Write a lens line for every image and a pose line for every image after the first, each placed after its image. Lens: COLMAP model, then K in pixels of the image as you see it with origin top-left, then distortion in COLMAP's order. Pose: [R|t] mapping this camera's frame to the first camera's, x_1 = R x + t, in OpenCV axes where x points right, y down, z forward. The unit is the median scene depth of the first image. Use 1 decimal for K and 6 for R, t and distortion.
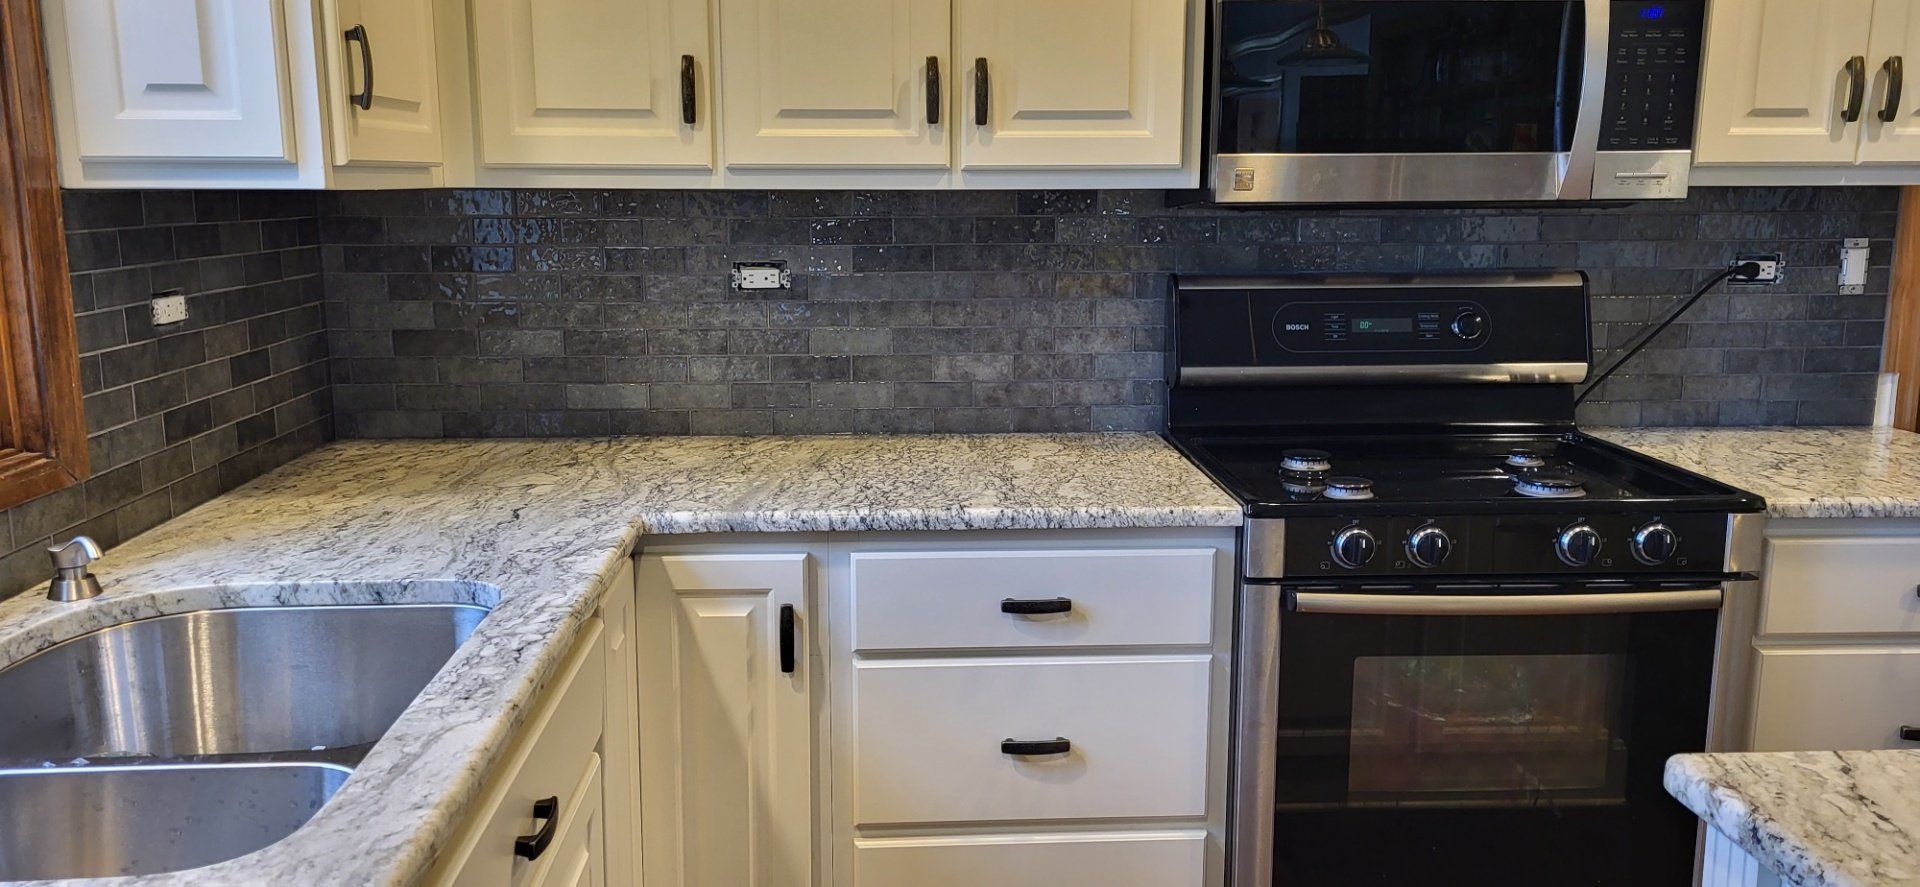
lens RADIAL K [[1516.0, 0, 960.0], [0, 1516.0, 443.5], [0, 0, 1]] dist [0.130643, -0.119575]
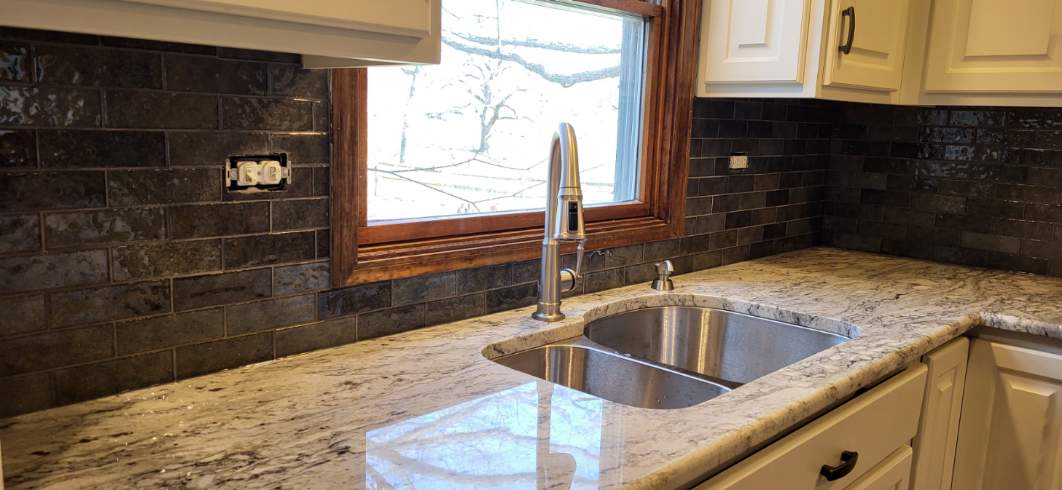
lens RADIAL K [[838.5, 0, 531.0], [0, 838.5, 245.0], [0, 0, 1]] dist [0.130643, -0.119575]
pose [[0.696269, 0.137926, -0.704404, 0.091199], [-0.165831, 0.985725, 0.029094, 0.034176], [0.698362, 0.096555, 0.709202, 0.067567]]
